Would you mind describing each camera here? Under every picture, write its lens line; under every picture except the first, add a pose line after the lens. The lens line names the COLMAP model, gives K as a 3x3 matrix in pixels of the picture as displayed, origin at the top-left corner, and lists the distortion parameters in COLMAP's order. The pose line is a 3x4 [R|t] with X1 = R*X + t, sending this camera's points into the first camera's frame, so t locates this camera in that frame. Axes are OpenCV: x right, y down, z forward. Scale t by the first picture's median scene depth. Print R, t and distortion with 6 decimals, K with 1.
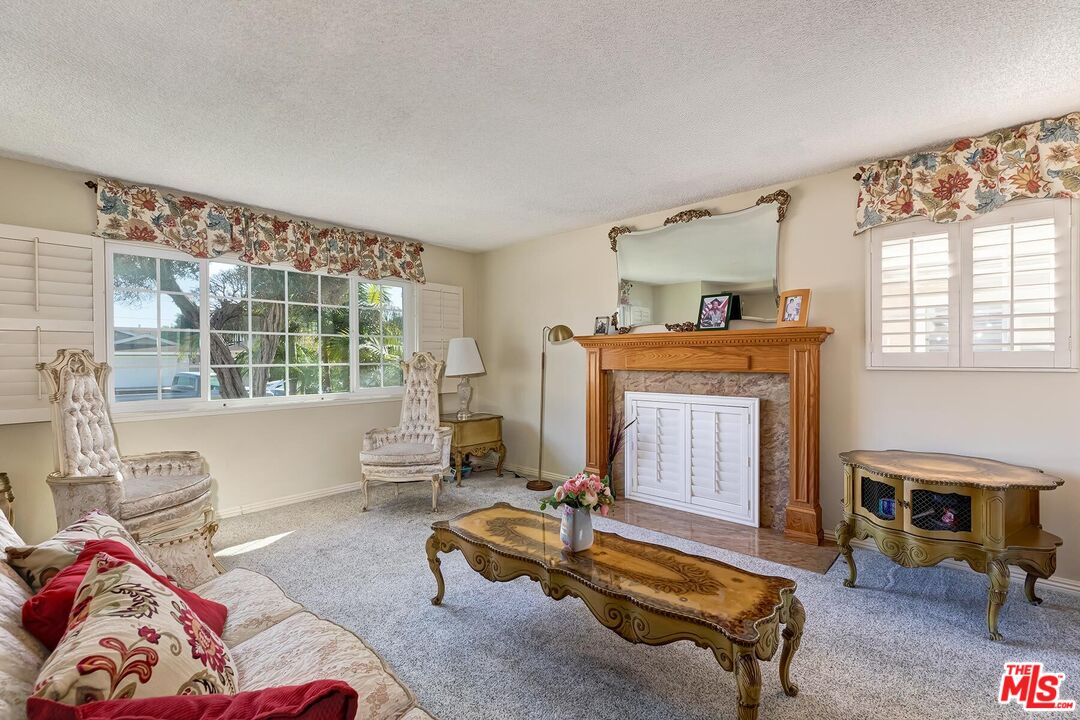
lens RADIAL K [[509.1, 0, 533.7], [0, 509.1, 353.1], [0, 0, 1]] dist [-0.000939, -0.000023]
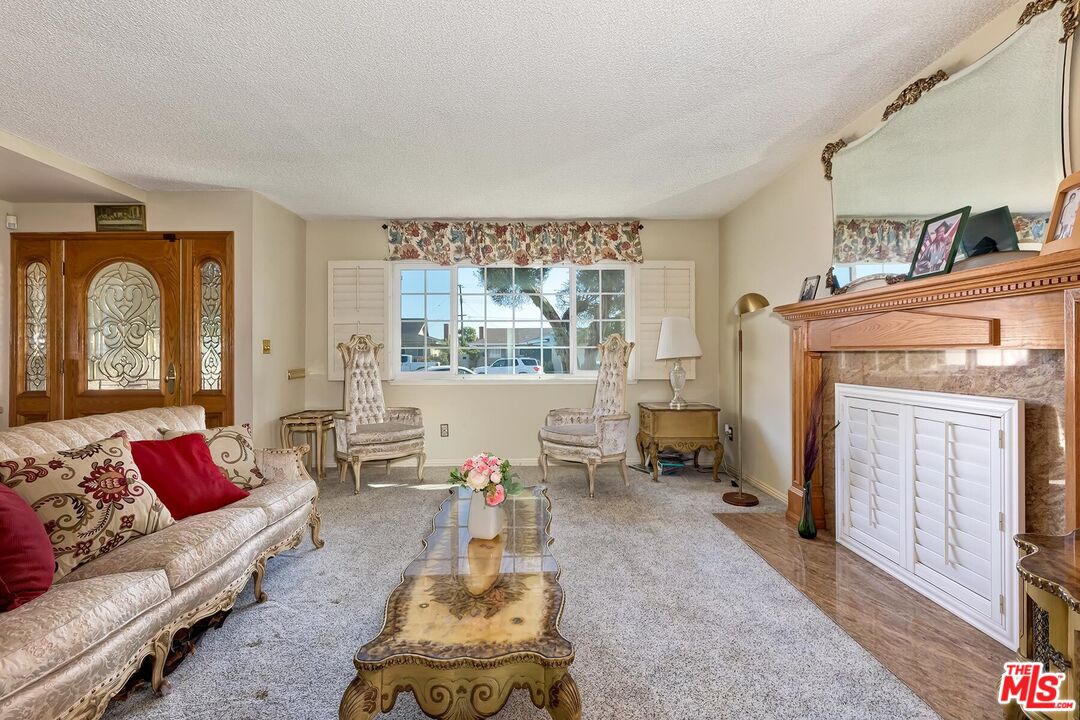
lens RADIAL K [[514.3, 0, 513.5], [0, 514.3, 345.5], [0, 0, 1]] dist [0.002090, 0.000583]
pose [[0.654661, -0.010080, -0.755855, 0.469777], [0.006509, 0.999949, -0.007698, 0.031805], [0.755895, 0.000120, 0.654693, 0.258347]]
